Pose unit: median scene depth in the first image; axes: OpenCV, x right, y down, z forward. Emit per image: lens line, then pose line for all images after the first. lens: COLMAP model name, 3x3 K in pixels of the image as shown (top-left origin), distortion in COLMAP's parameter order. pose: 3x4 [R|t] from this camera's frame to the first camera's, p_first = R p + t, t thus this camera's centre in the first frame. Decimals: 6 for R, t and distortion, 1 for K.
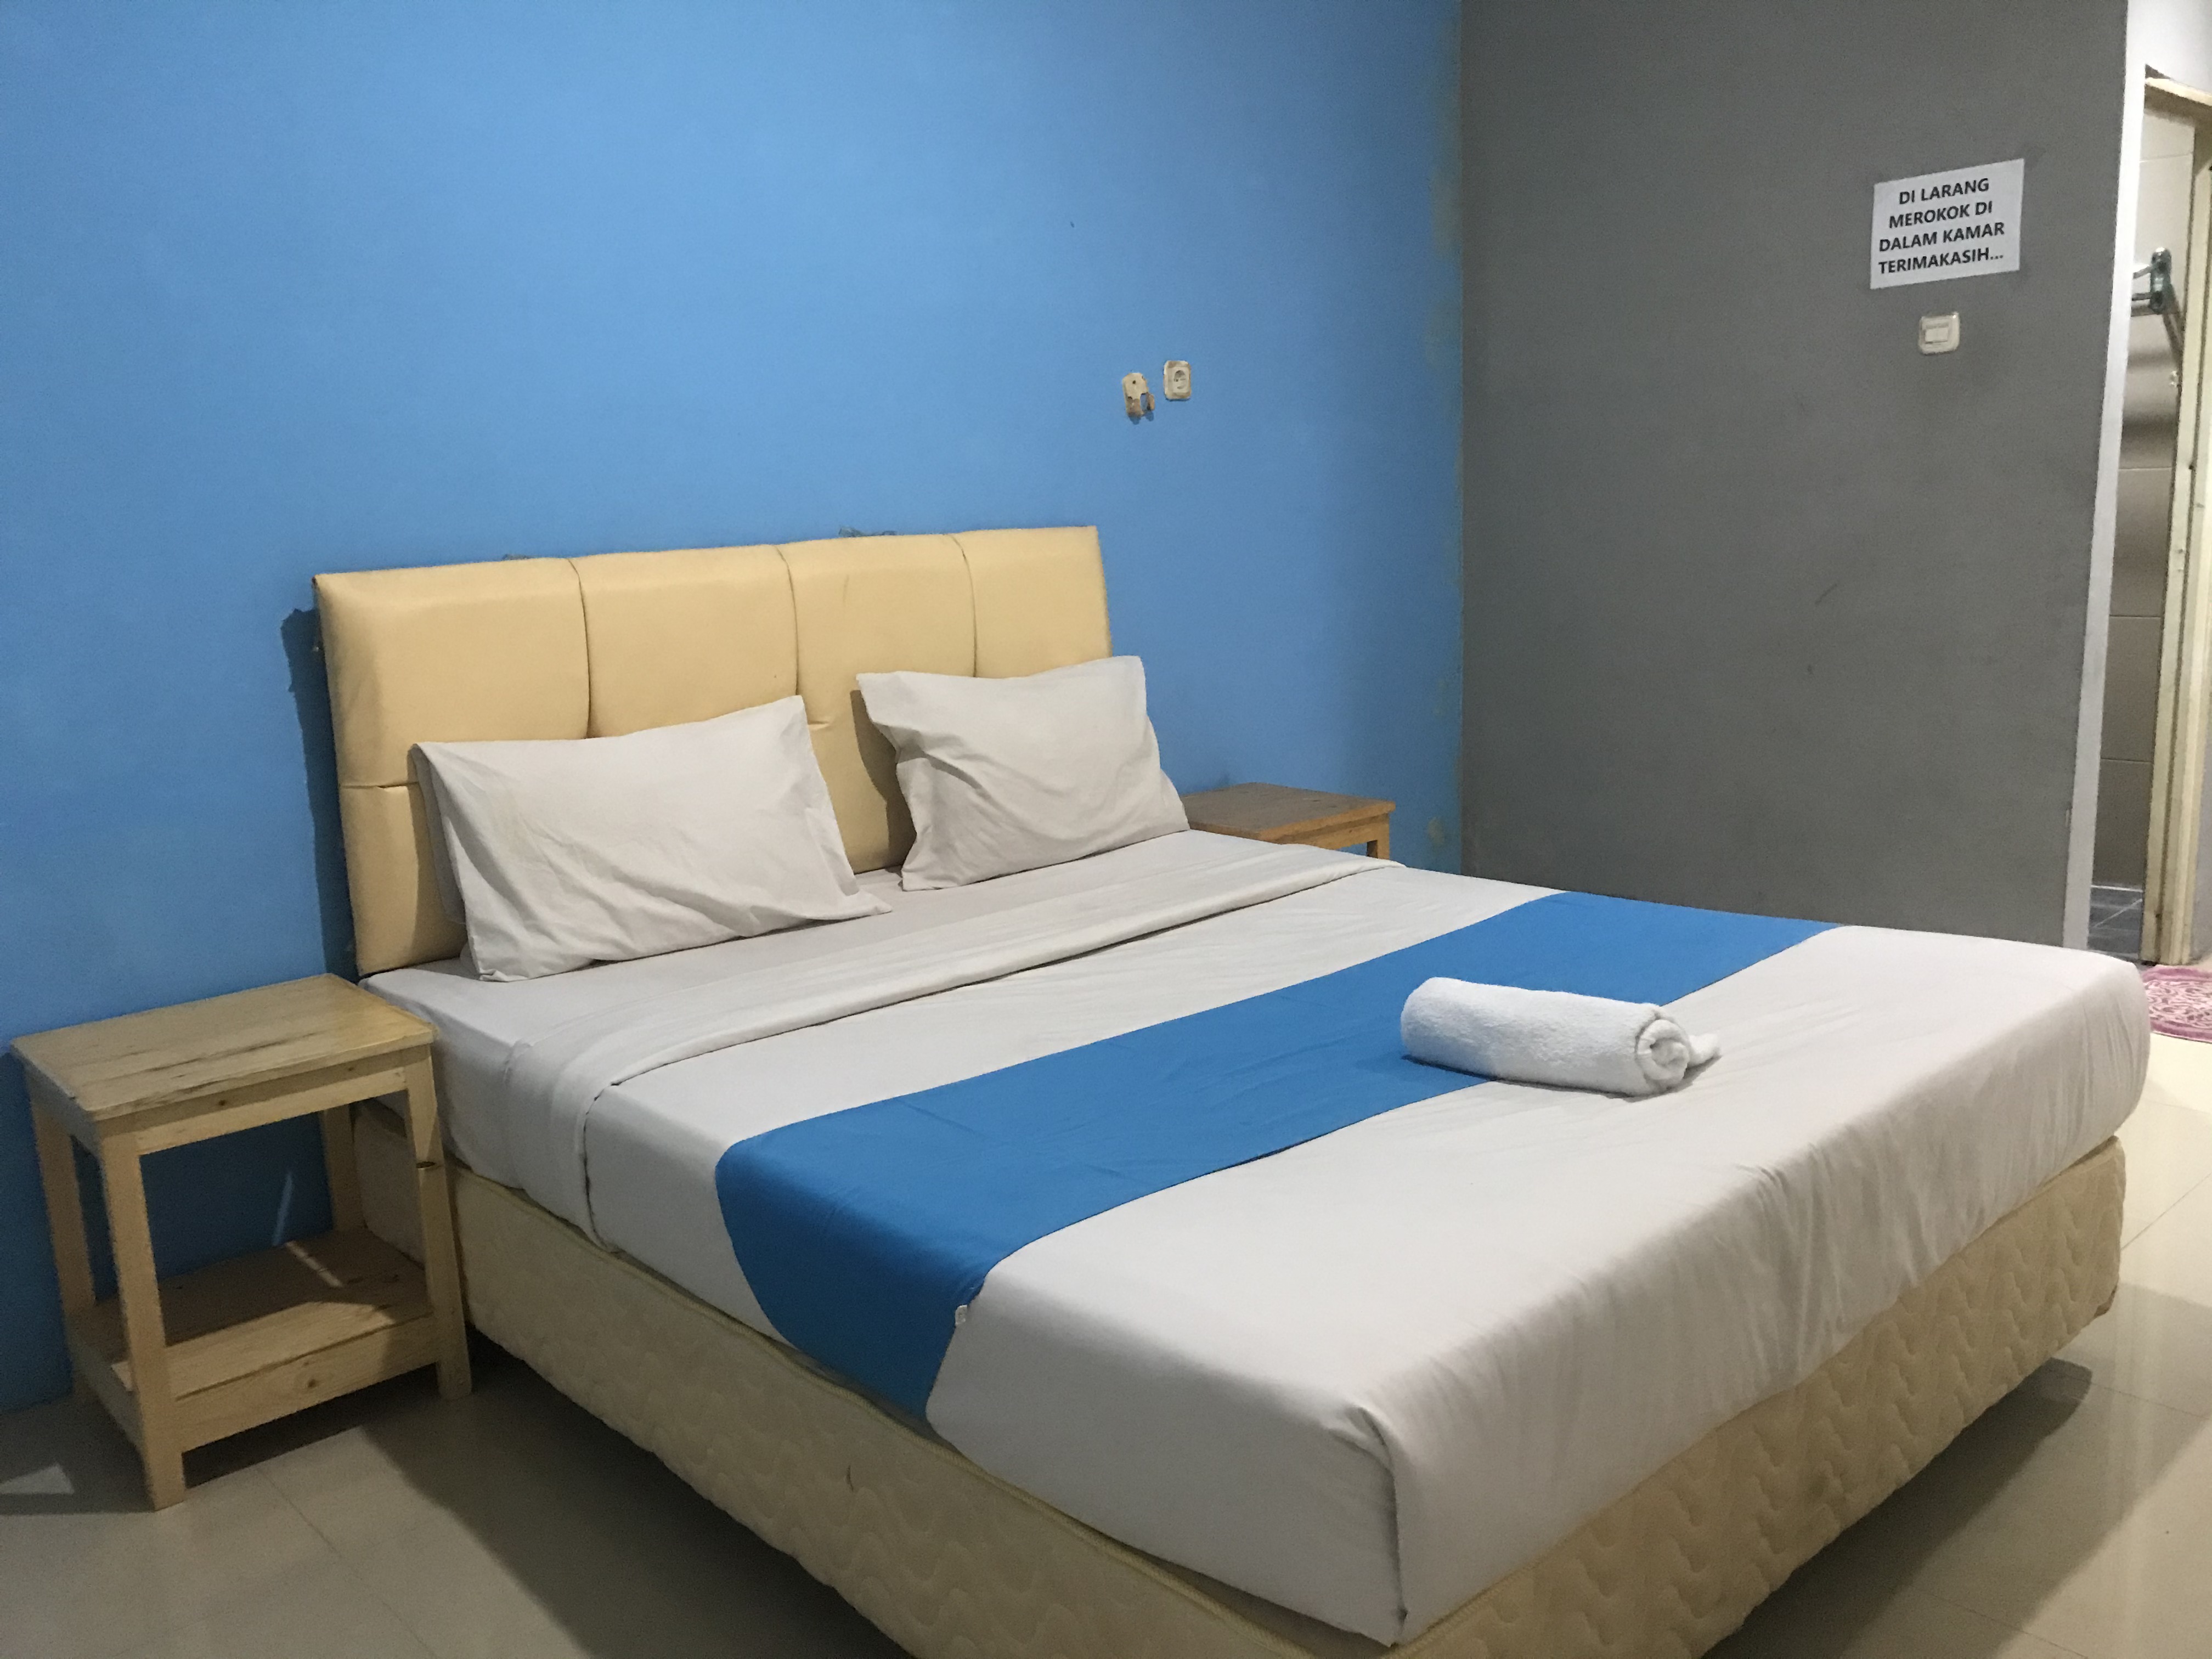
lens RADIAL K [[1779.3, 0, 1109.8], [0, 1779.3, 797.6], [0, 0, 1]] dist [0.000783, -0.004613]
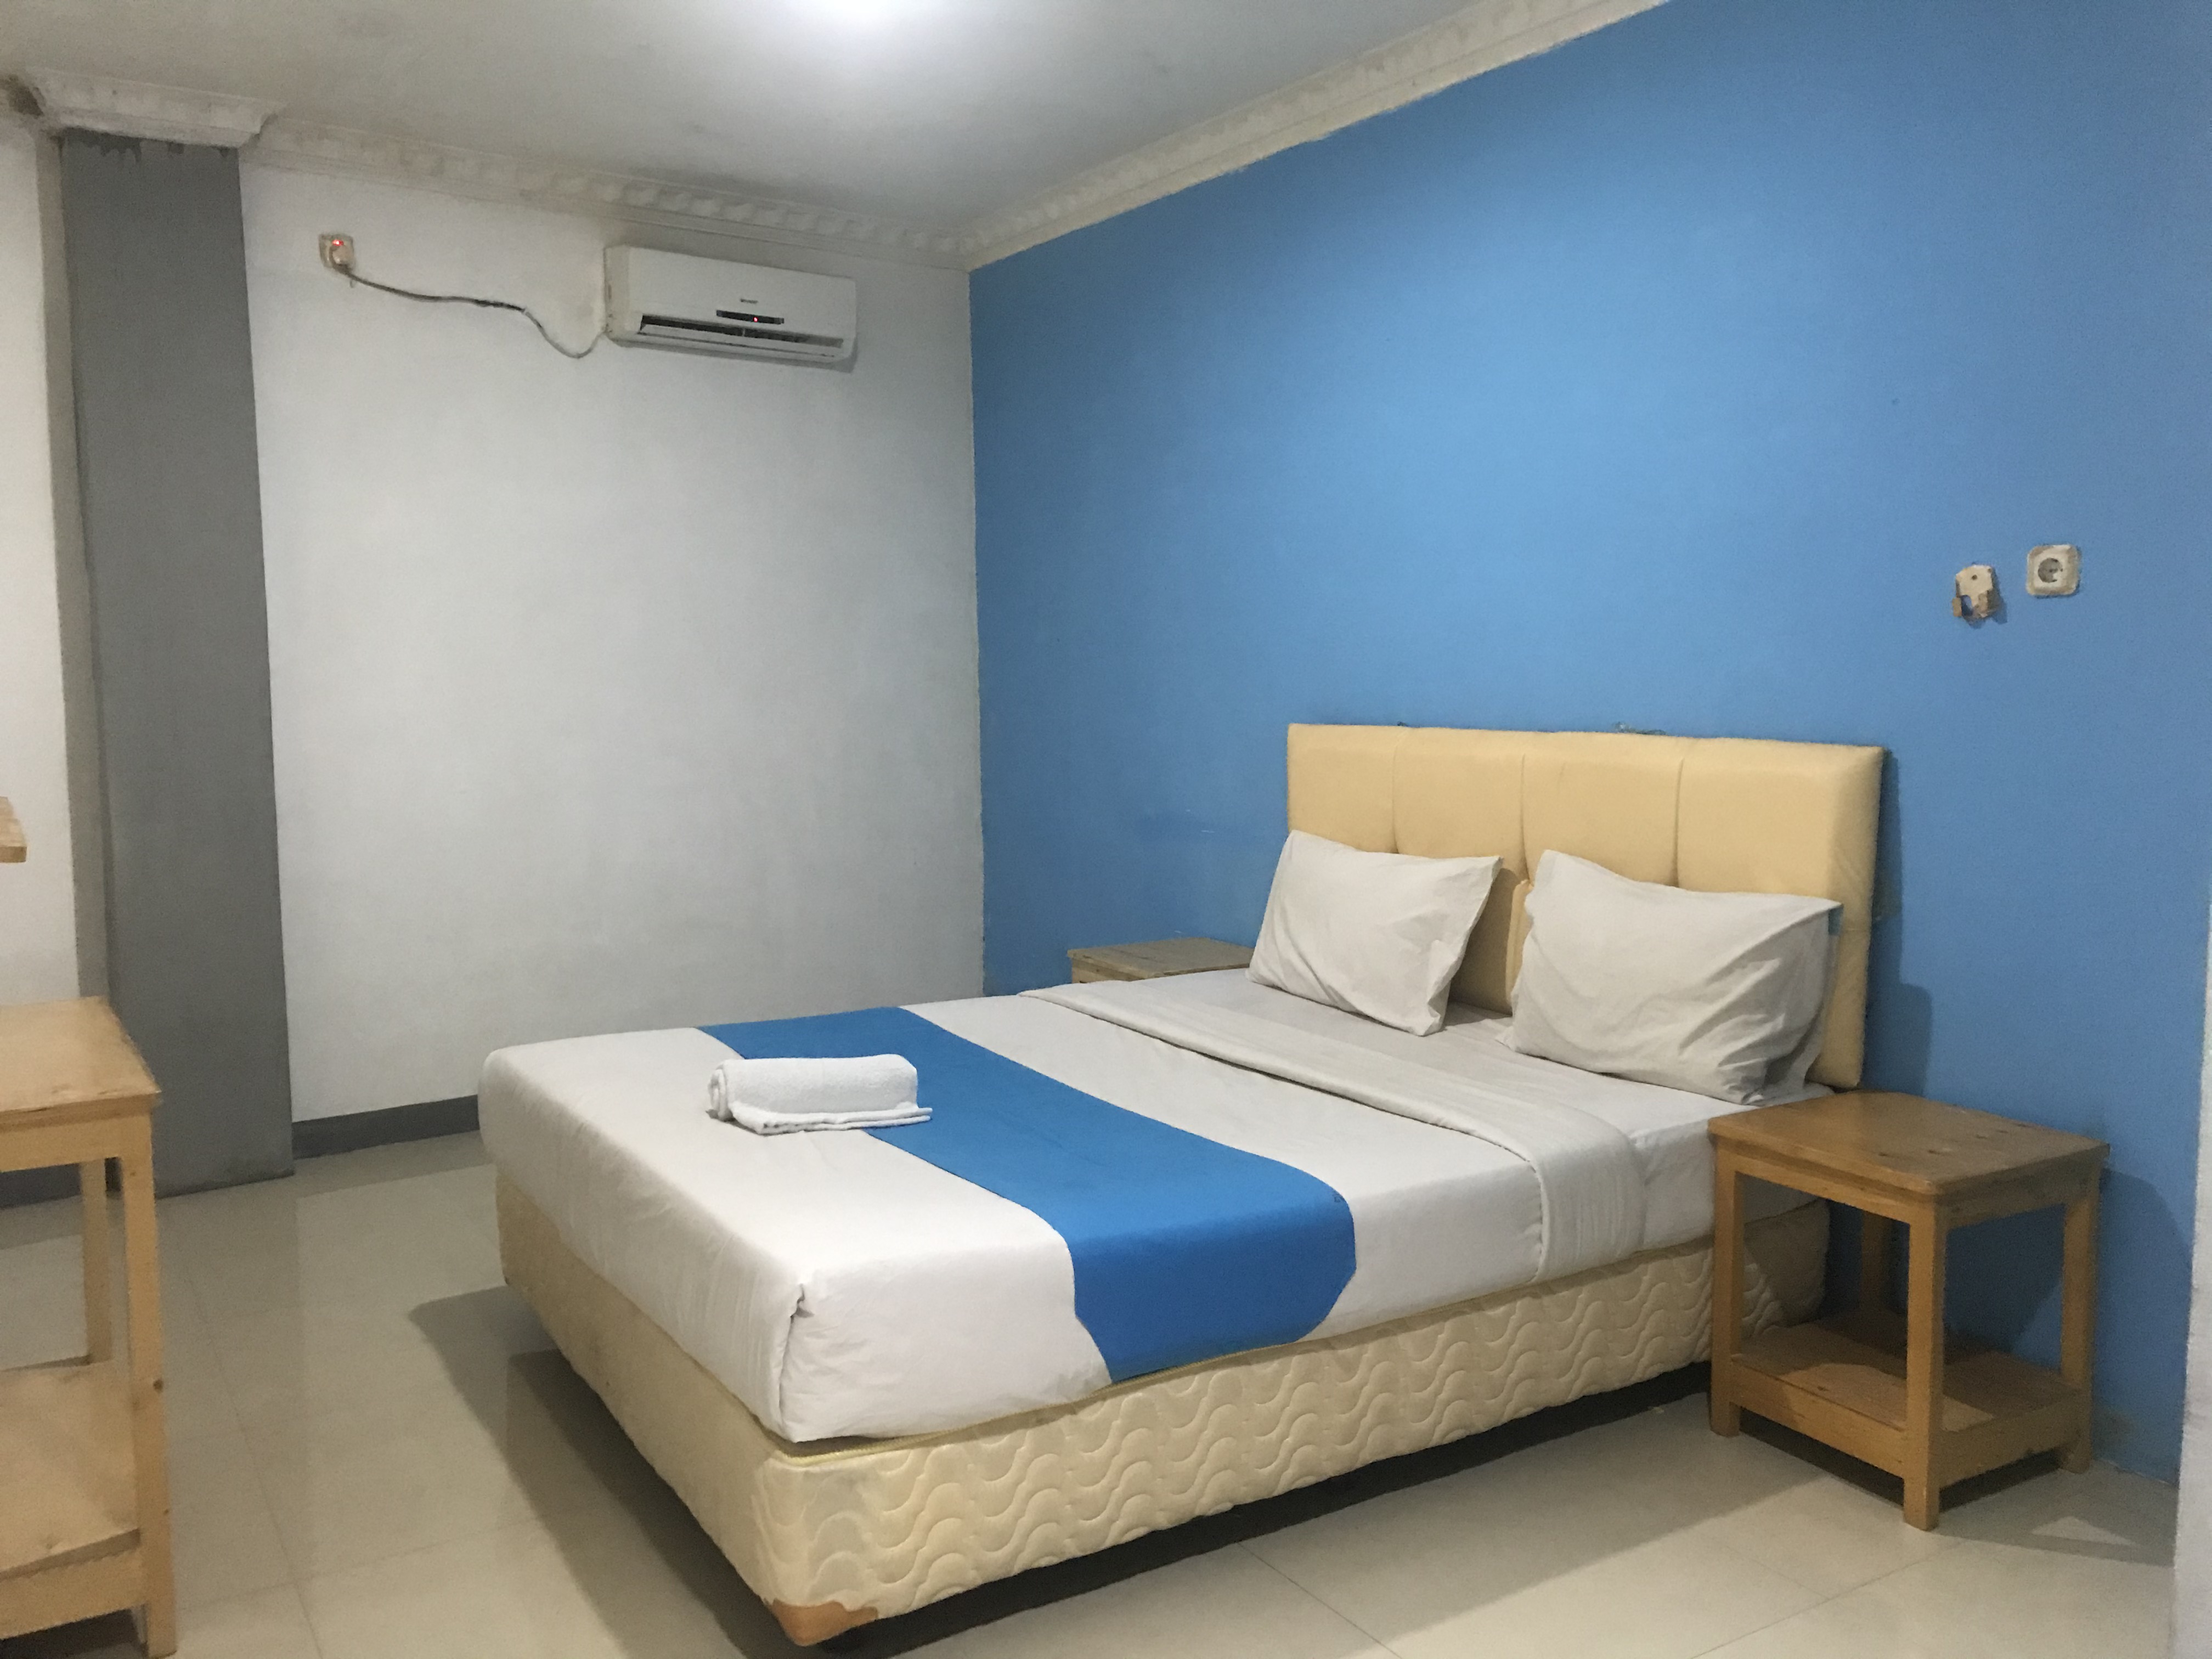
lens RADIAL K [[1778.4, 0, 1094.5], [0, 1778.4, 829.2], [0, 0, 1]] dist [0.000083, -0.012497]
pose [[-0.174289, 0.122994, -0.976983, 0.867319], [-0.179462, 0.971584, 0.154330, -0.176271], [0.968203, 0.202229, -0.147264, 0.759300]]
